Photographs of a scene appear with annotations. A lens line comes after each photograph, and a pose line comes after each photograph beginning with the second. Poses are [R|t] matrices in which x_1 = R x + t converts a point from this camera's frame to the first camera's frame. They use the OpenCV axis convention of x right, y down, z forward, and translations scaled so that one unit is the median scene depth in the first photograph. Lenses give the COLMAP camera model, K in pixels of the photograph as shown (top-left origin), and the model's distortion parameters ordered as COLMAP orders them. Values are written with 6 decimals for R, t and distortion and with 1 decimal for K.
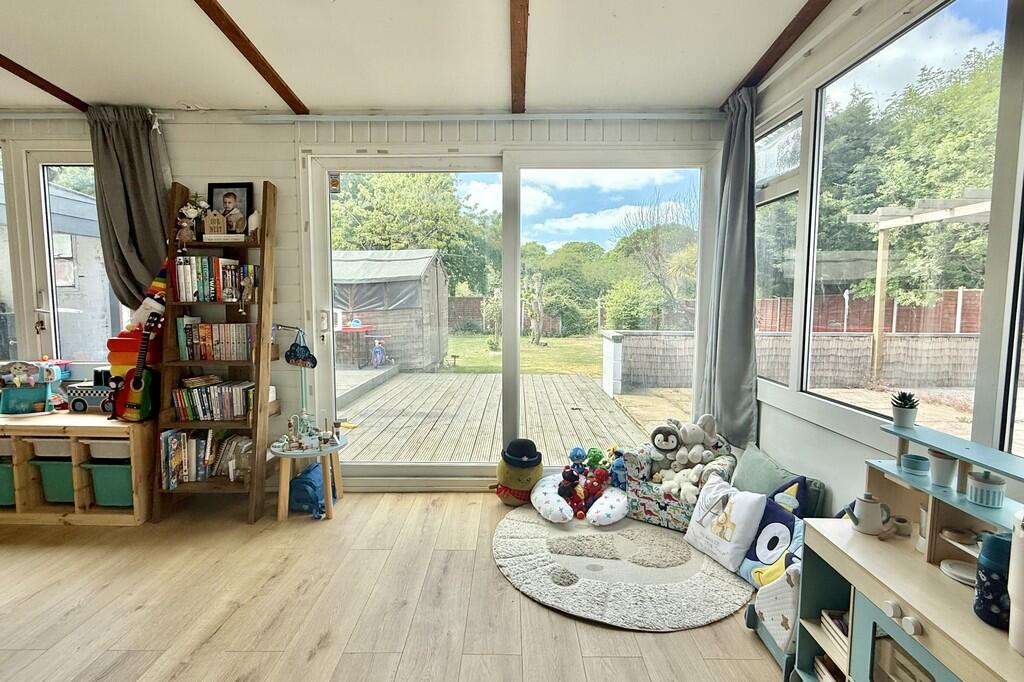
lens RADIAL K [[481.3, 0, 511.8], [0, 481.3, 333.6], [0, 0, 1]] dist [0.000494, -0.000104]
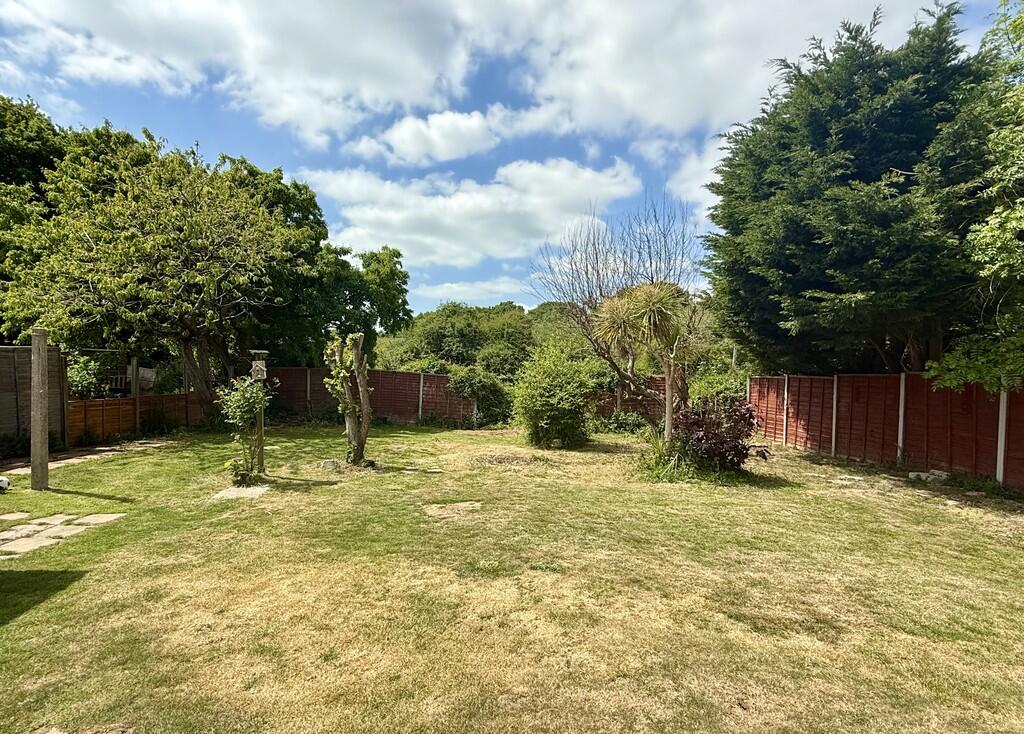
lens RADIAL K [[514.5, 0, 513.3], [0, 514.5, 383.6], [0, 0, 1]] dist [-0.000611, -0.000072]
pose [[0.999077, -0.001207, 0.042932, 1.056447], [0.002568, 0.999495, -0.031671, -0.274542], [-0.042872, 0.031752, 0.998576, 2.151521]]
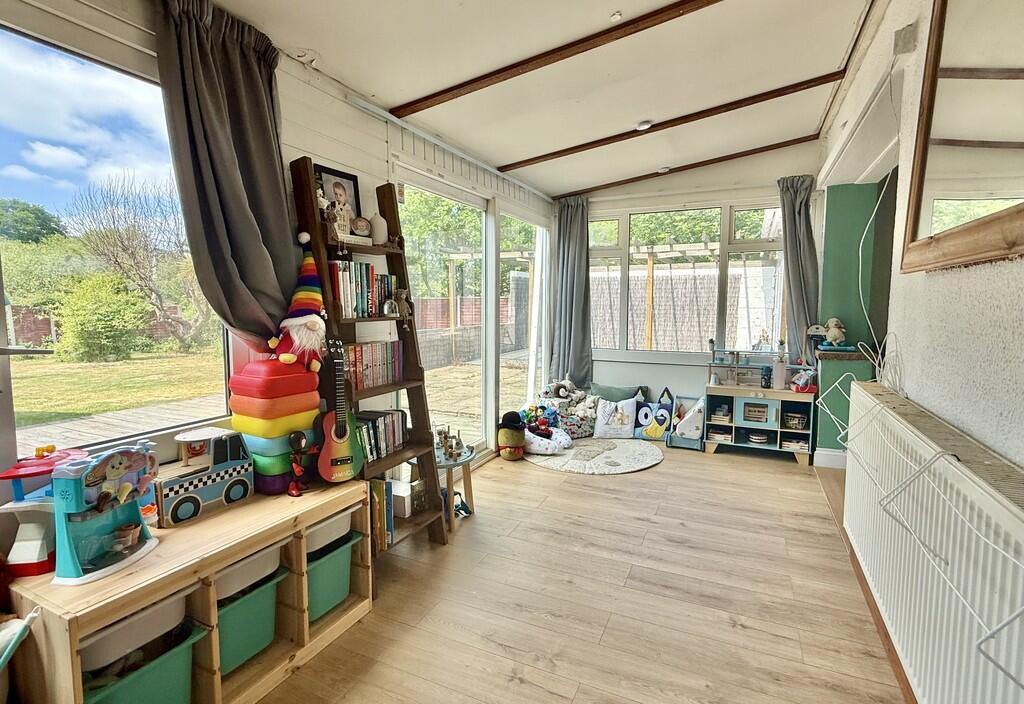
lens RADIAL K [[489.8, 0, 508.0], [0, 489.8, 343.1], [0, 0, 1]] dist [-0.001626, -0.000347]
pose [[0.425053, -0.075880, 0.901982, -1.282683], [0.068443, 0.996322, 0.051563, -0.049493], [-0.902577, 0.039817, 0.428683, 0.421554]]
